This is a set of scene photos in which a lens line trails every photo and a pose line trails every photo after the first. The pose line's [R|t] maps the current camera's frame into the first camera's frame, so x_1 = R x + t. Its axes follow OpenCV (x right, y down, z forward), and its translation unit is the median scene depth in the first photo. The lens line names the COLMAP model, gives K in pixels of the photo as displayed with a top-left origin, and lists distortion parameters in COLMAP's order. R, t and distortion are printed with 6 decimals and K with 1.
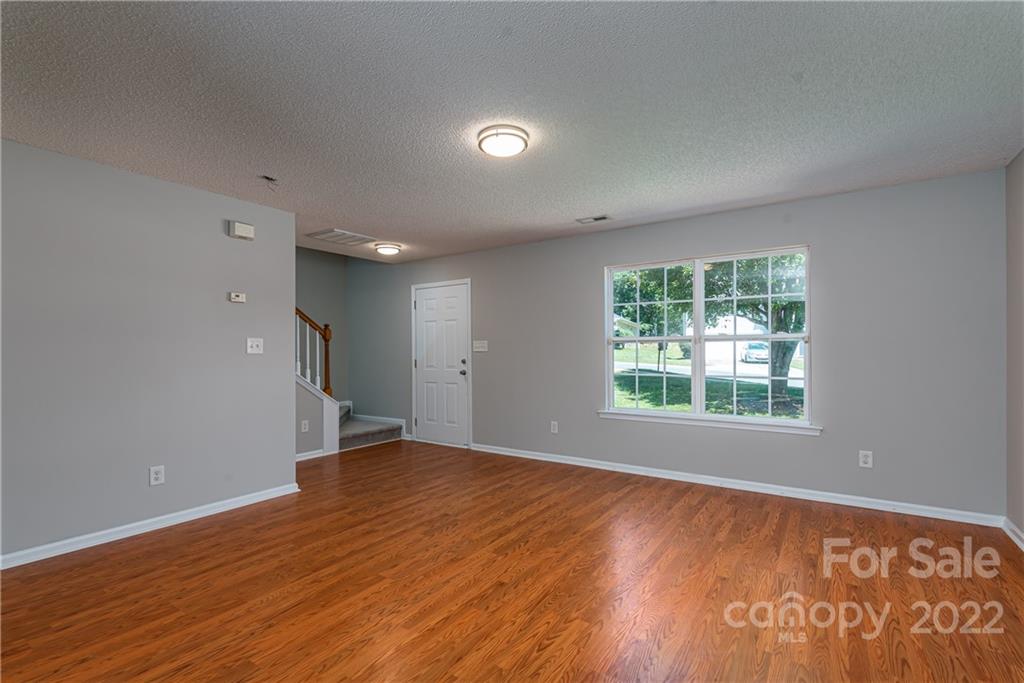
lens RADIAL K [[471.8, 0, 511.7], [0, 471.8, 346.0], [0, 0, 1]] dist [0.000321, 0.000008]
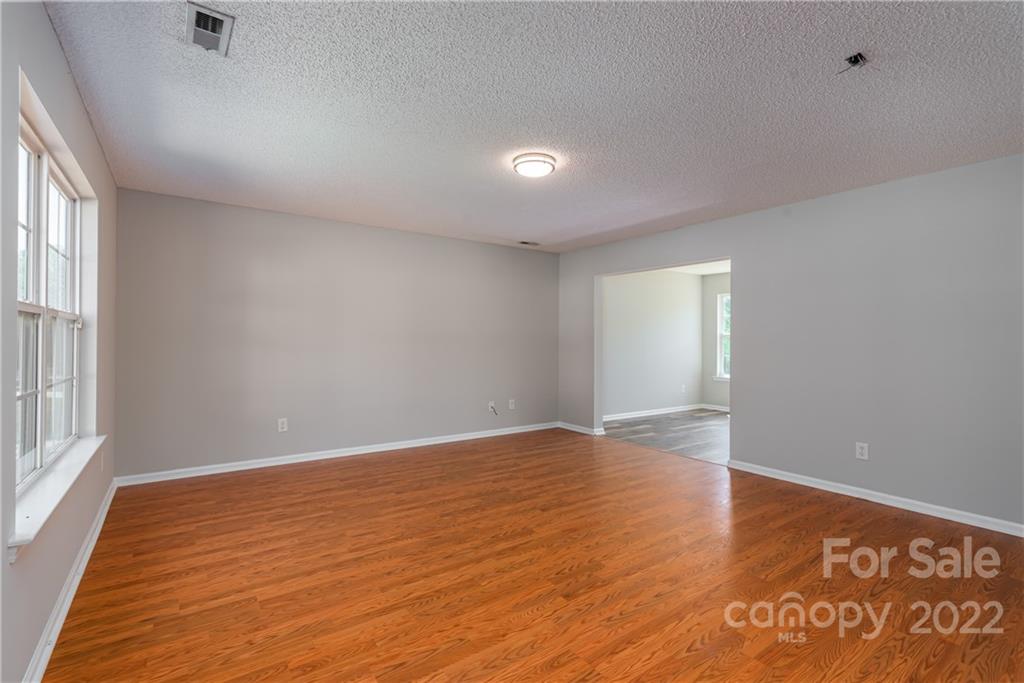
lens RADIAL K [[471.8, 0, 511.7], [0, 471.8, 346.0], [0, 0, 1]] dist [0.000321, 0.000008]
pose [[-0.937465, -0.005950, 0.348028, -0.291981], [-0.007063, 0.999973, -0.001931, 0.020805], [-0.348007, -0.004268, -0.937482, 1.647060]]
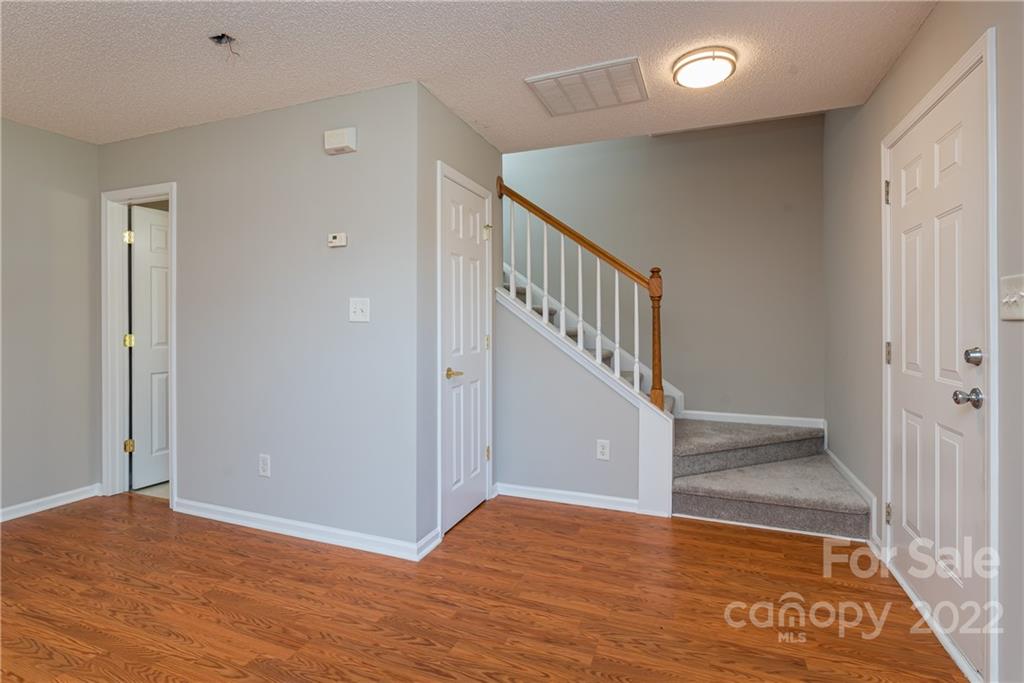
lens RADIAL K [[494.9, 0, 508.8], [0, 494.9, 323.3], [0, 0, 1]] dist [-0.001546, -0.000231]
pose [[0.216888, 0.007657, -0.976167, 0.191649], [0.009151, 0.999909, 0.009877, 0.014979], [0.976154, -0.011075, 0.216798, 1.171613]]
